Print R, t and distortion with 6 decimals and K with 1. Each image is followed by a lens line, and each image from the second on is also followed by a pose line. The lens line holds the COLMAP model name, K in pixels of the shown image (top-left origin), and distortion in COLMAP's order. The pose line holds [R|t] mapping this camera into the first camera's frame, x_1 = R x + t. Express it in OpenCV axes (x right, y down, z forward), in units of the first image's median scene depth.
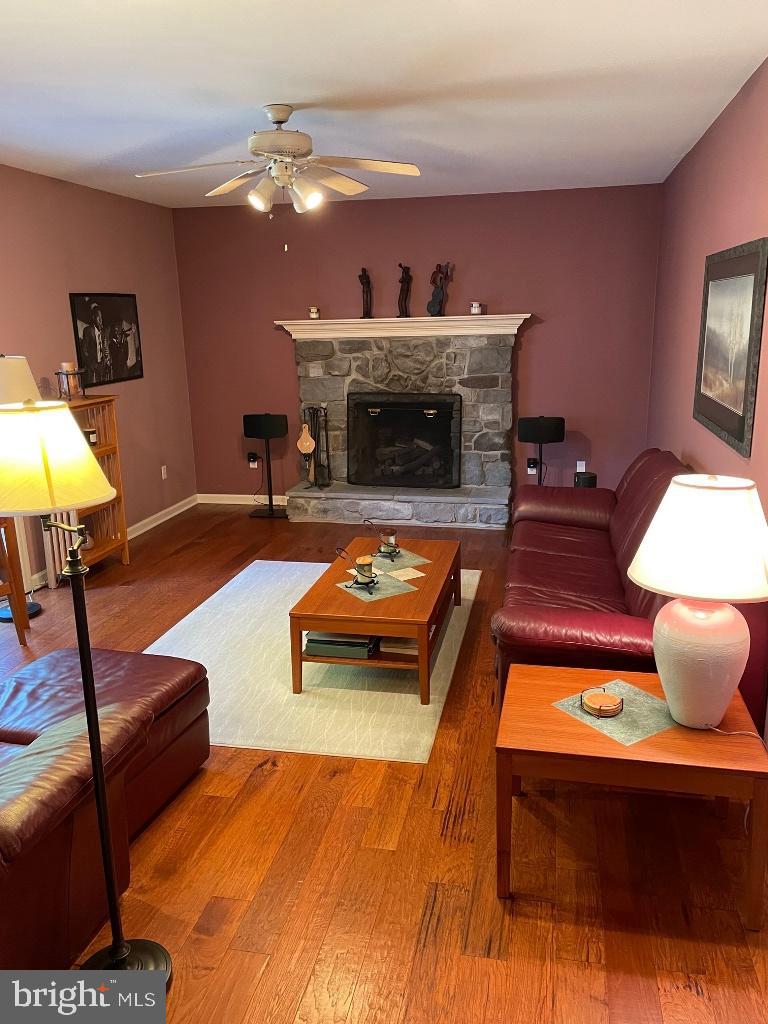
lens RADIAL K [[777.8, 0, 386.4], [0, 777.8, 515.8], [0, 0, 1]] dist [0.052368, -0.036480]
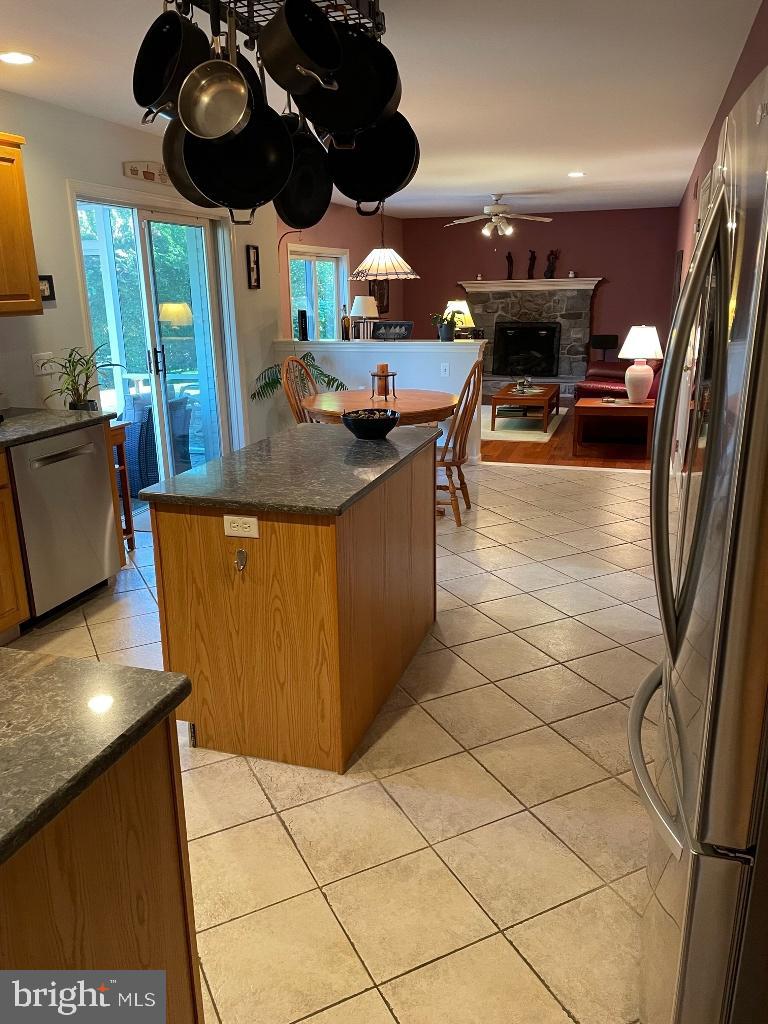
lens RADIAL K [[777.8, 0, 377.7], [0, 777.8, 507.6], [0, 0, 1]] dist [0.052368, -0.036480]
pose [[0.993406, 0.037633, -0.108296, -0.112875], [-0.034193, 0.998855, 0.033457, 0.225338], [0.109432, -0.029533, 0.993556, -0.856087]]
